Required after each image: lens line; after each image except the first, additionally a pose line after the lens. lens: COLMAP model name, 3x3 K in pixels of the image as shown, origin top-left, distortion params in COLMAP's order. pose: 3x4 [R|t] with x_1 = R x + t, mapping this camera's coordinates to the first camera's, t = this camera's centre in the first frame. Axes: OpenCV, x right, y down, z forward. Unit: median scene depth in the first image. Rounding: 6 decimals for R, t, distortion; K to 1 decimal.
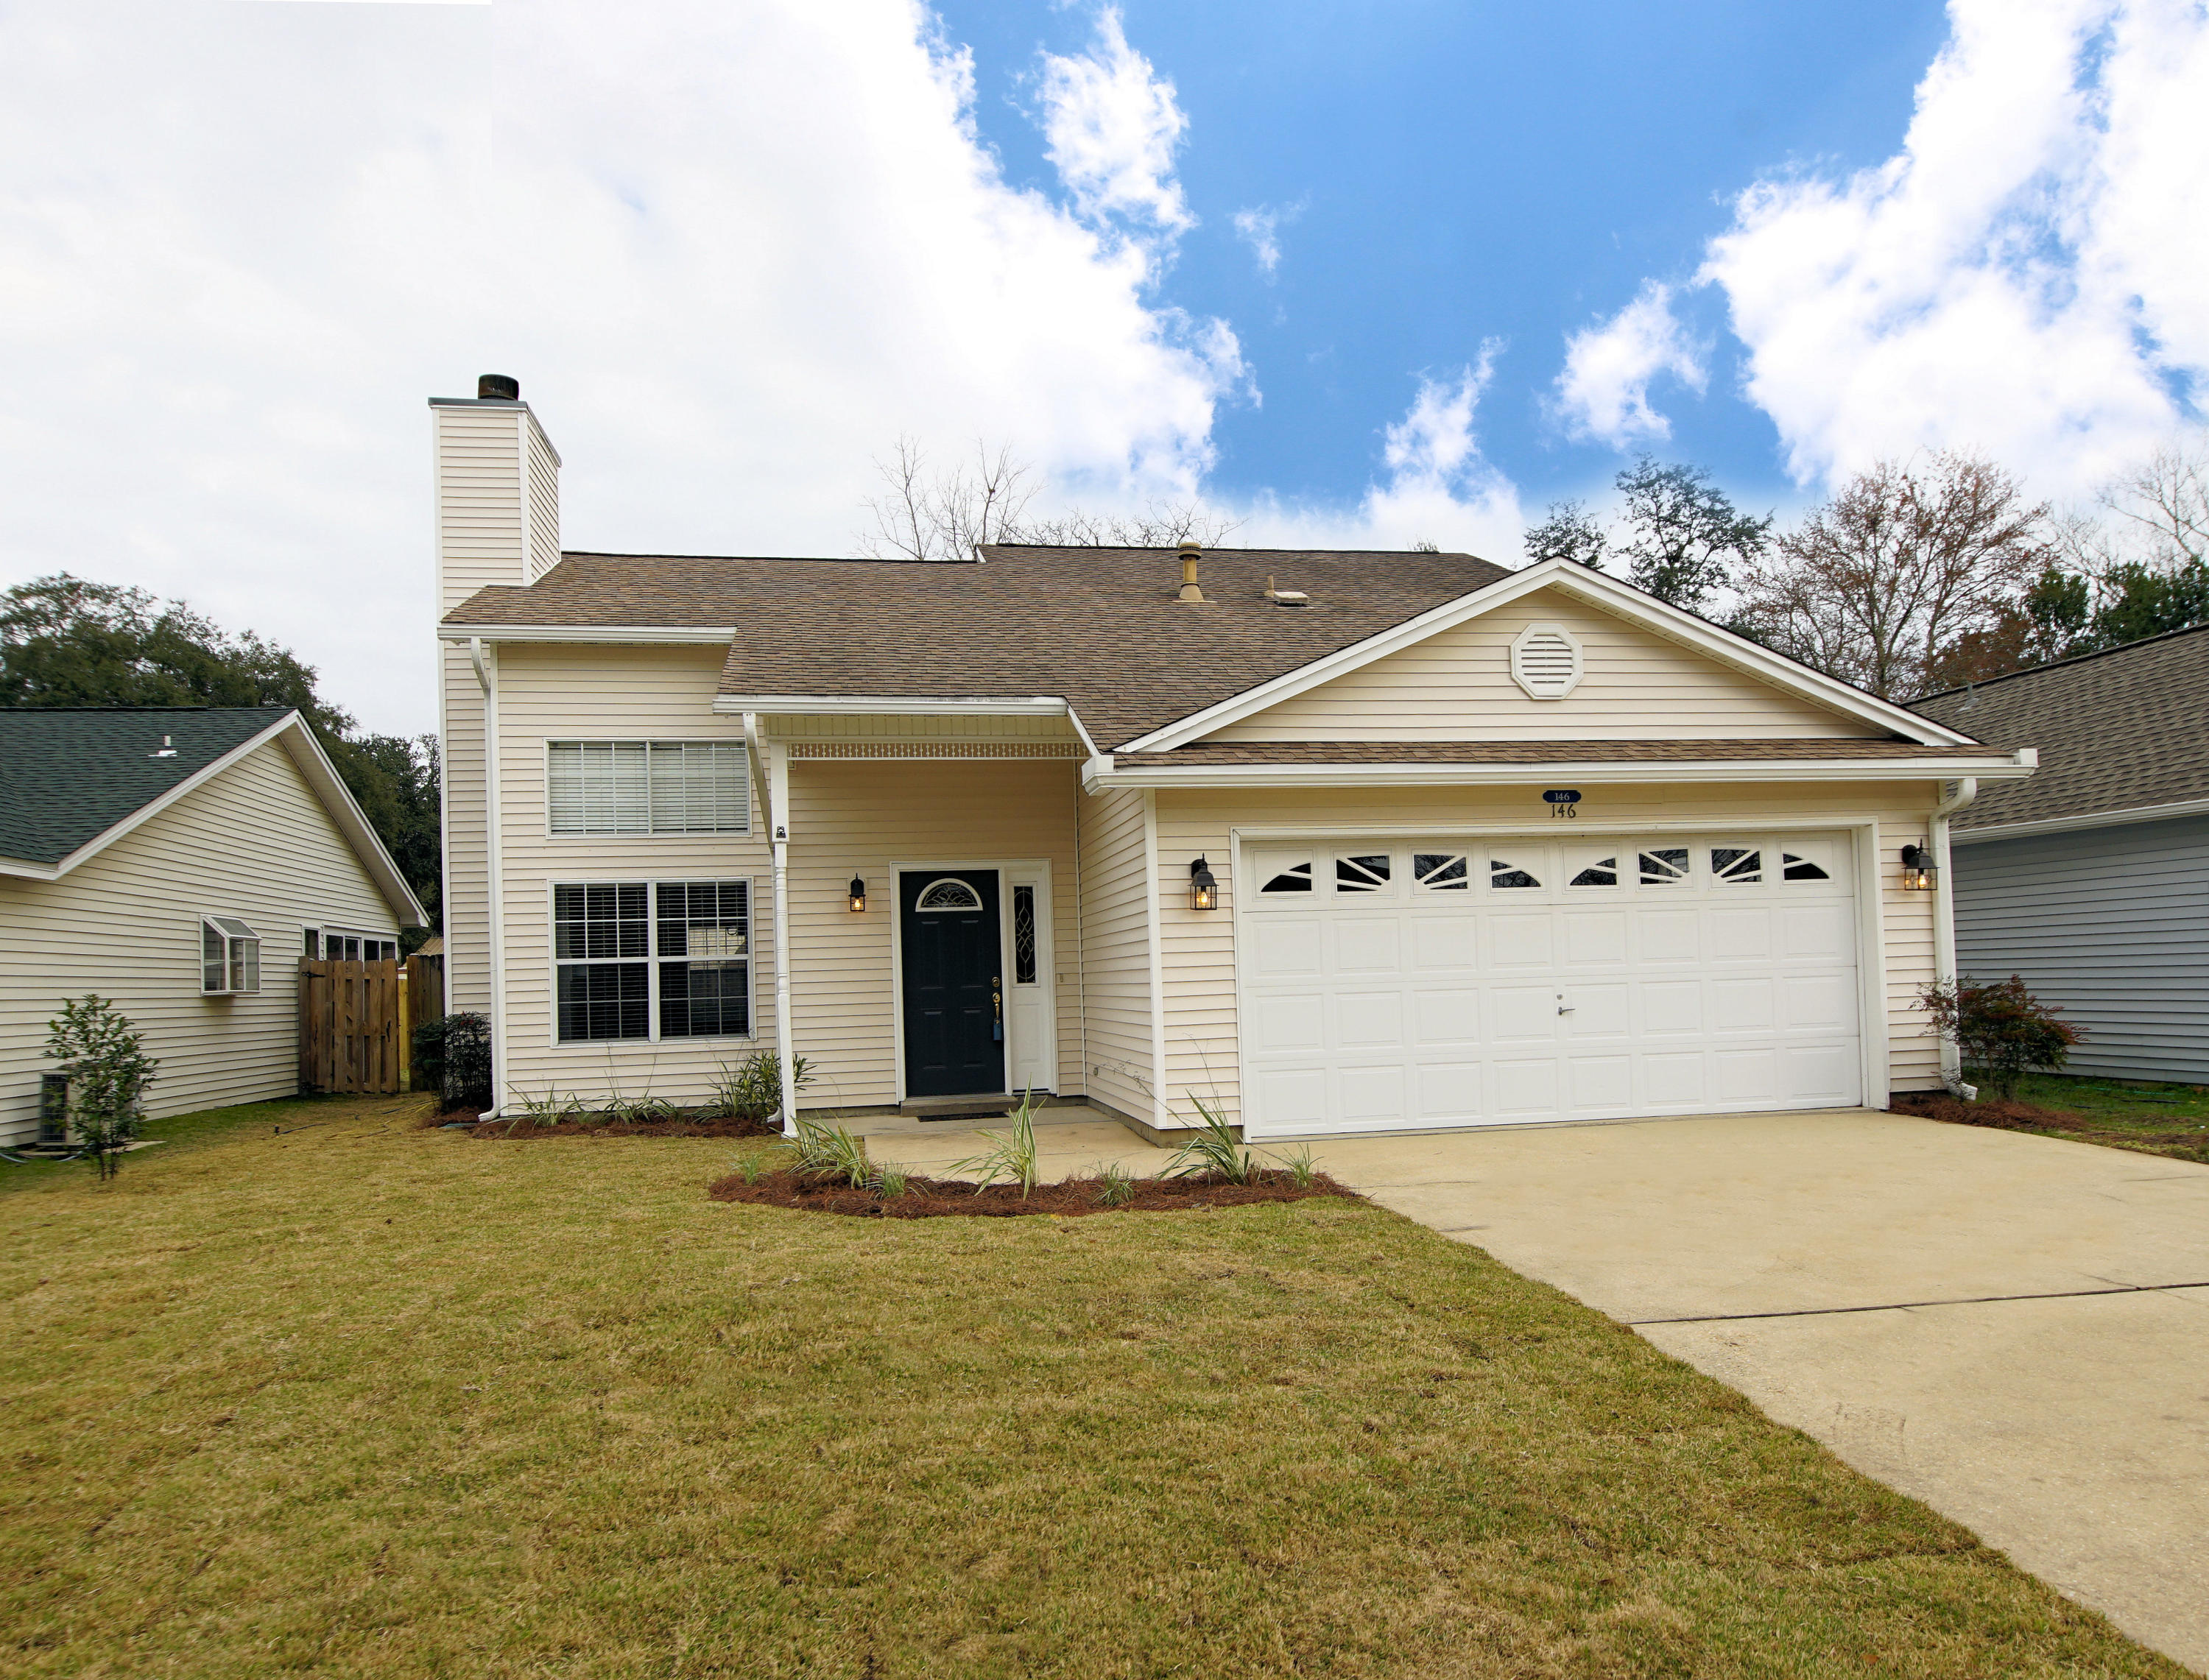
lens RADIAL K [[1471.8, 0, 1103.9], [0, 1471.8, 940.5], [0, 0, 1]] dist [0.023559, -0.008374]
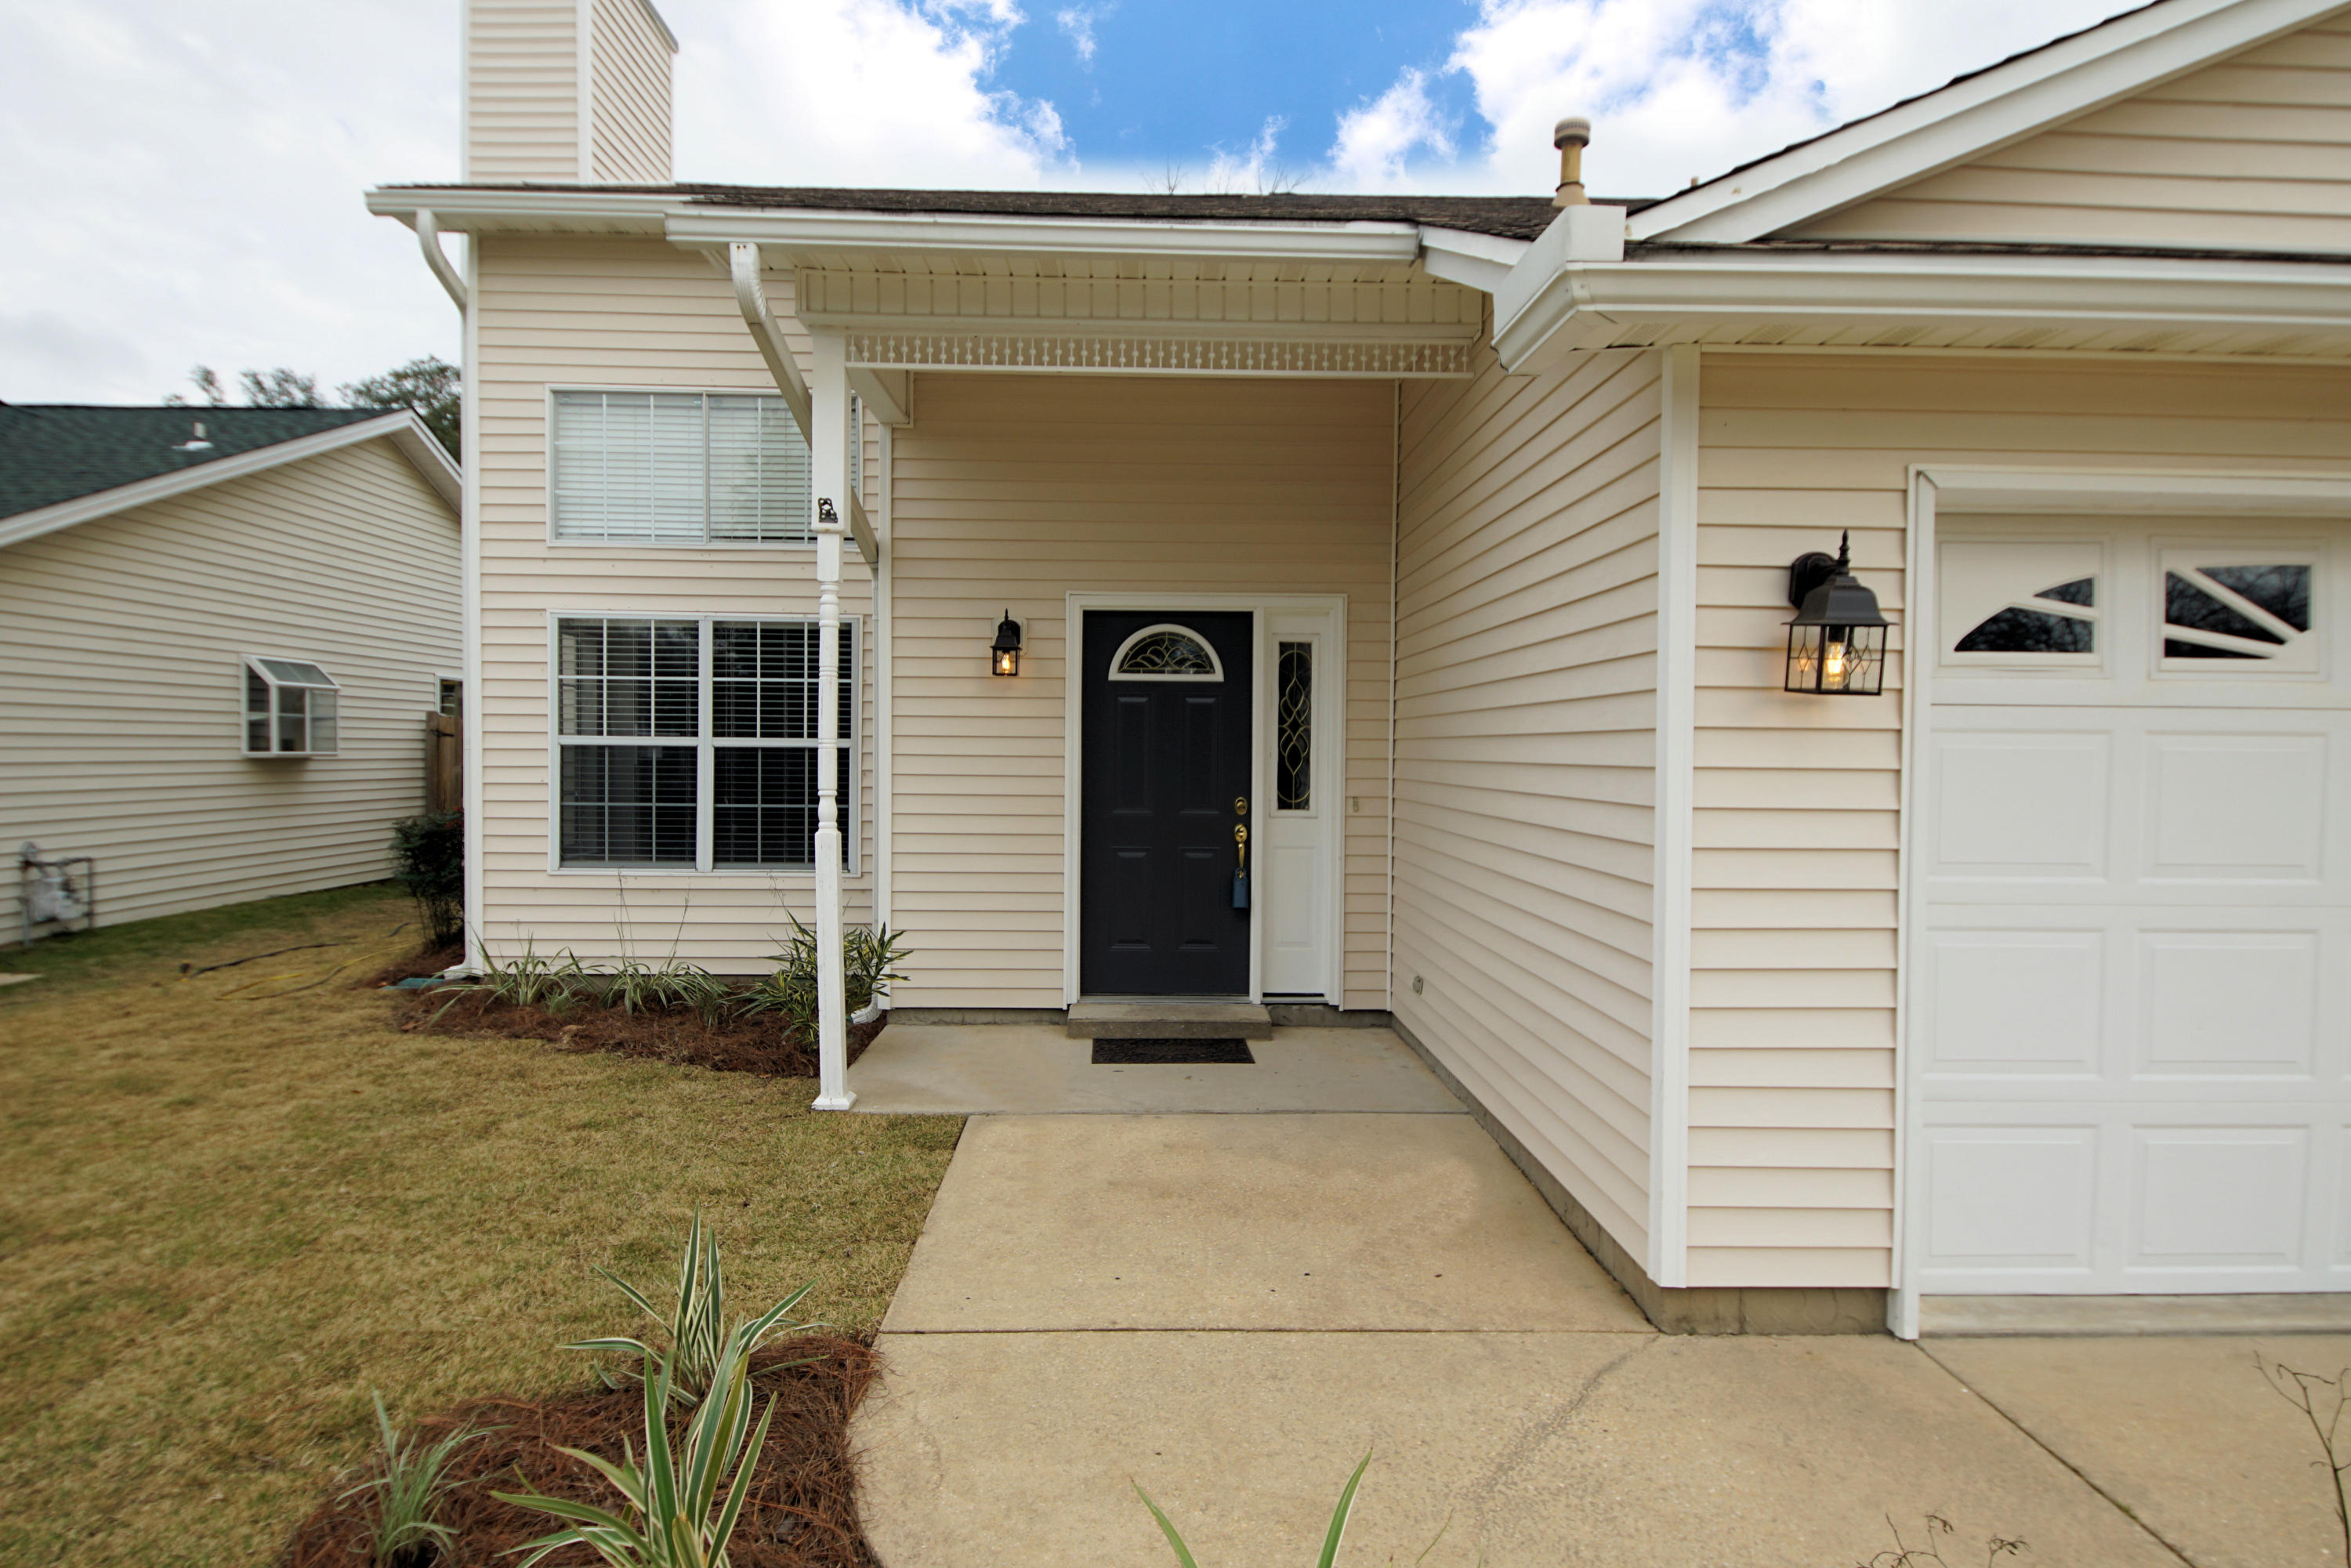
lens RADIAL K [[1260.4, 0, 1146.3], [0, 1260.4, 775.5], [0, 0, 1]] dist [0.032991, -0.029491]
pose [[0.987440, 0.045581, -0.151279, -0.035398], [-0.038238, 0.997961, 0.051096, -0.007777], [0.153300, -0.044669, 0.987170, 0.501444]]
